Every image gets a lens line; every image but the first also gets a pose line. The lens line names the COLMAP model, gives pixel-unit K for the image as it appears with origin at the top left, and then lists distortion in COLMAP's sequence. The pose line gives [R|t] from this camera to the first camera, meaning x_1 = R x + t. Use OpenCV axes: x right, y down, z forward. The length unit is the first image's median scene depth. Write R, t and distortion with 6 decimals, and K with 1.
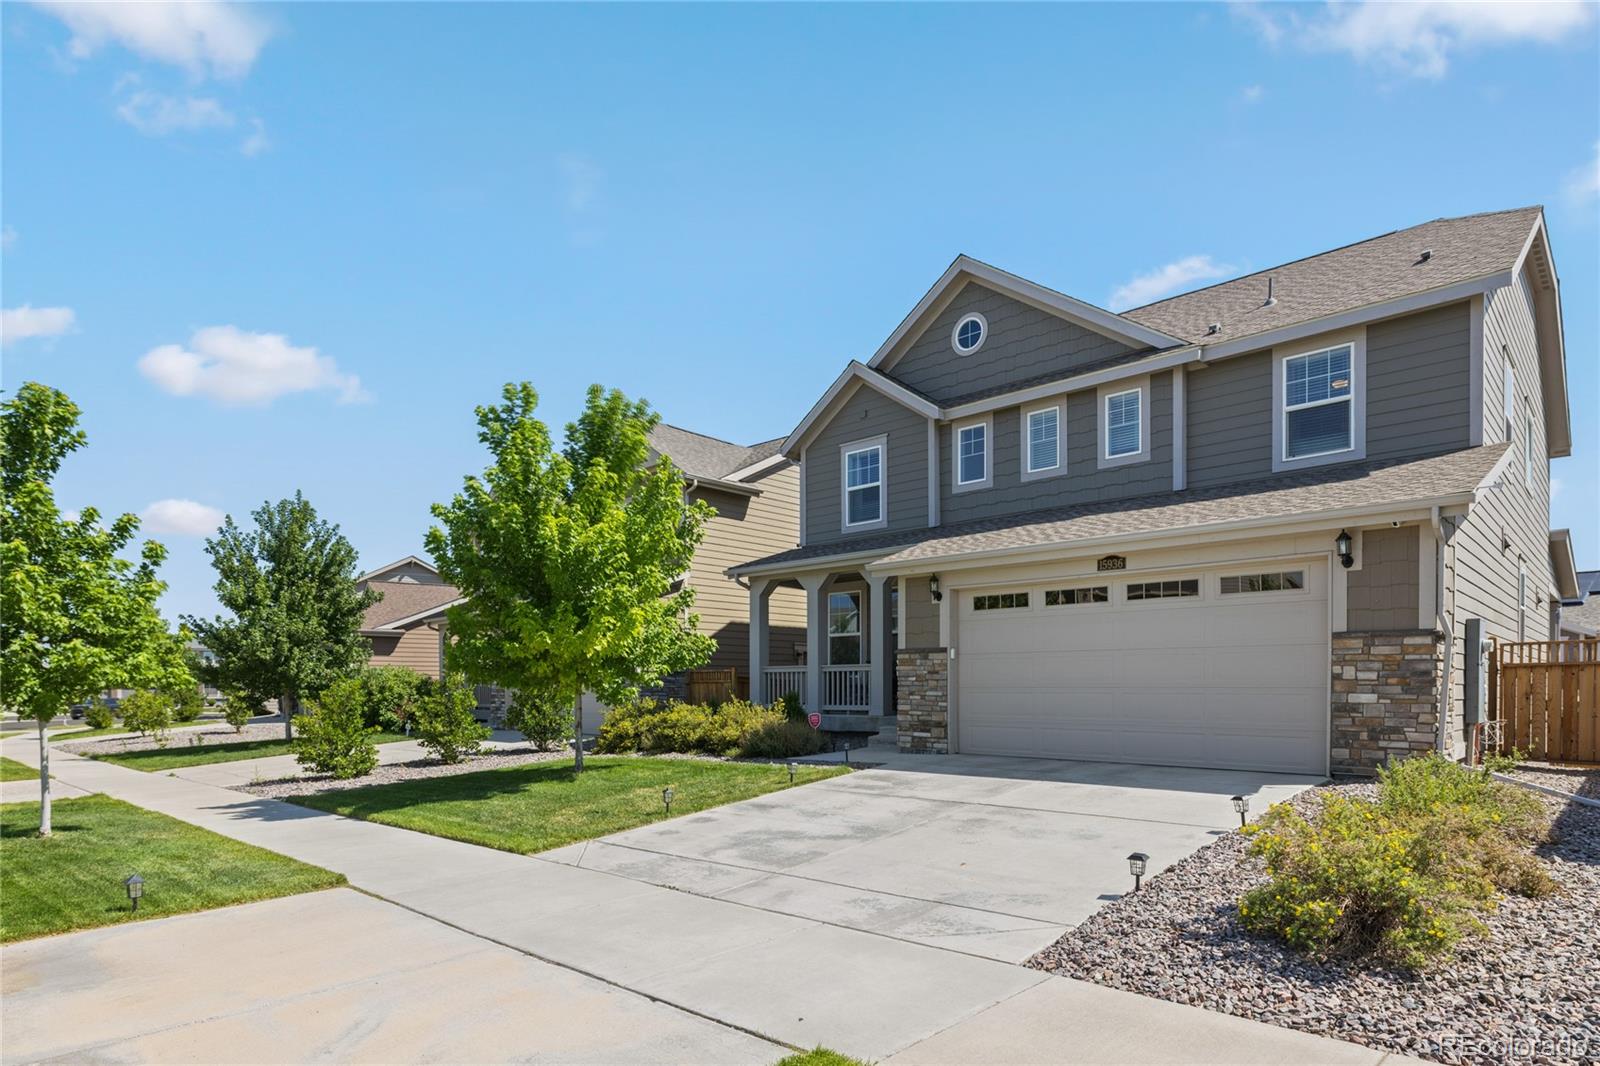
lens RADIAL K [[883.4, 0, 799.6], [0, 883.4, 533.2], [0, 0, 1]] dist [-0.006421, 0.000162]
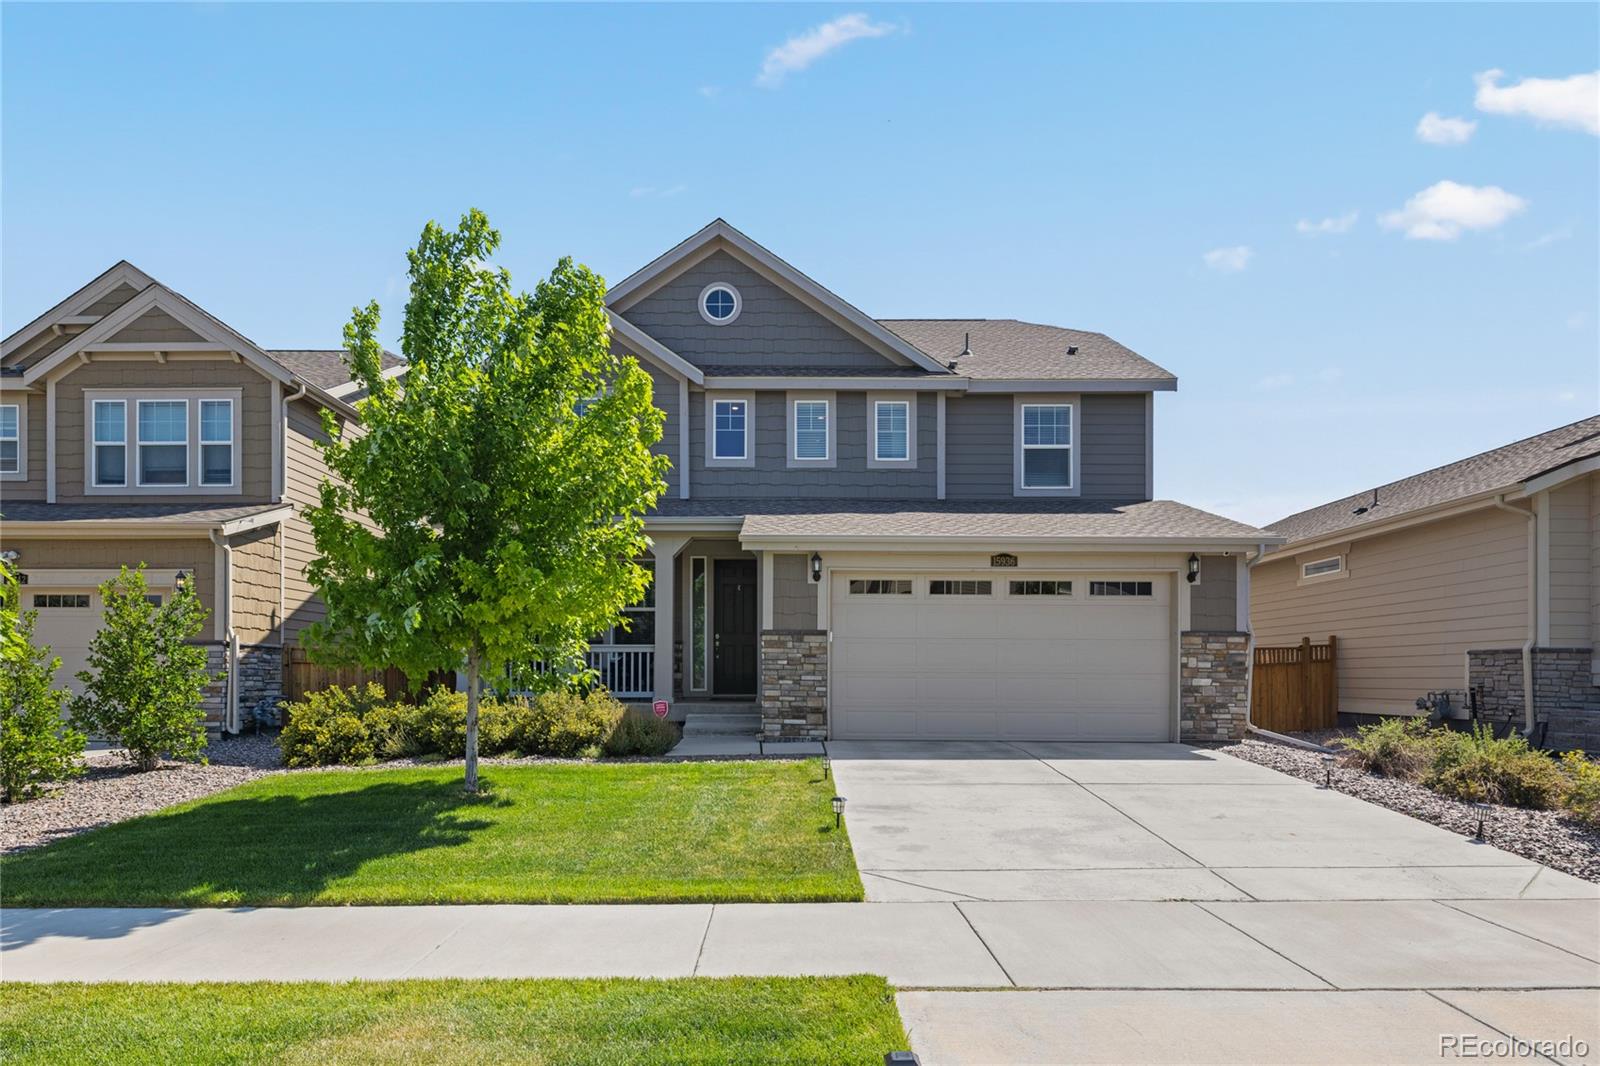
lens RADIAL K [[883.4, 0, 799.7], [0, 883.4, 535.0], [0, 0, 1]] dist [-0.006421, 0.000162]
pose [[0.731958, 0.113131, 0.671892, -0.495057], [-0.122395, 0.991910, -0.033678, 0.061251], [-0.670266, -0.057585, 0.739883, 0.308185]]
